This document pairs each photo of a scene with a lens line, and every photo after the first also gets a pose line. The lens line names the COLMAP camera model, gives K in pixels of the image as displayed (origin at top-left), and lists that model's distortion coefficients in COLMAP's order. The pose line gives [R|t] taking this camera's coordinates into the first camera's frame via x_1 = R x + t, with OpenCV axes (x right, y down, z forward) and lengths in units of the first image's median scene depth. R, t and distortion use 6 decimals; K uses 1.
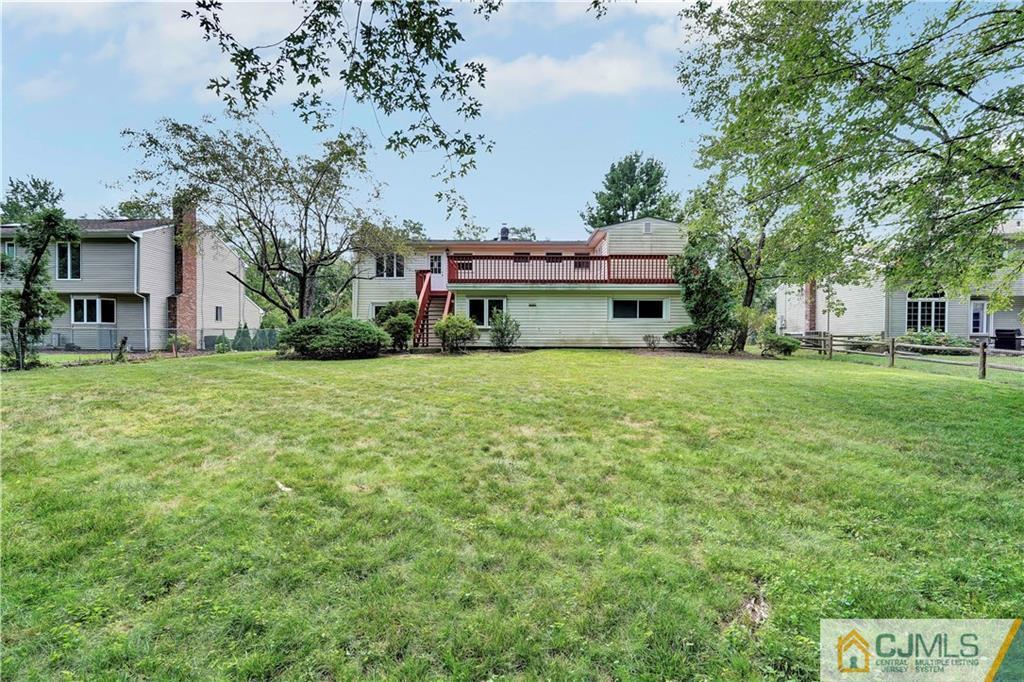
lens RADIAL K [[469.6, 0, 511.0], [0, 469.6, 340.8], [0, 0, 1]] dist [-0.004339, 0.000737]
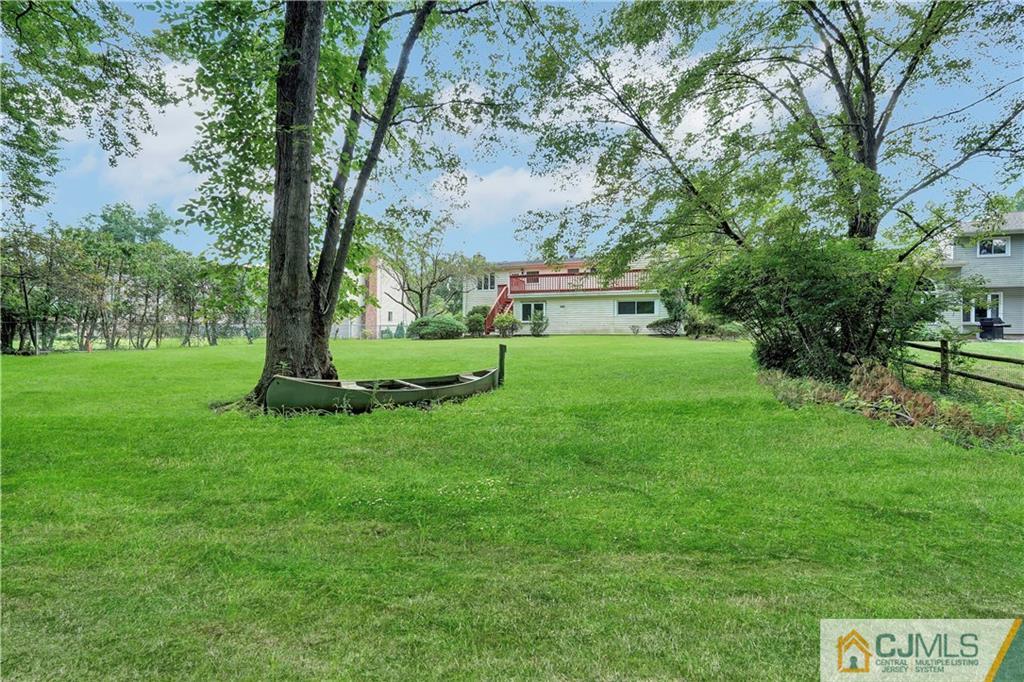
lens RADIAL K [[469.6, 0, 512.8], [0, 469.6, 340.0], [0, 0, 1]] dist [-0.004339, 0.000737]
pose [[0.931134, 0.000765, -0.364677, 0.437965], [-0.004603, 0.999943, -0.009656, 0.043357], [0.364649, 0.010670, 0.931084, -0.422267]]
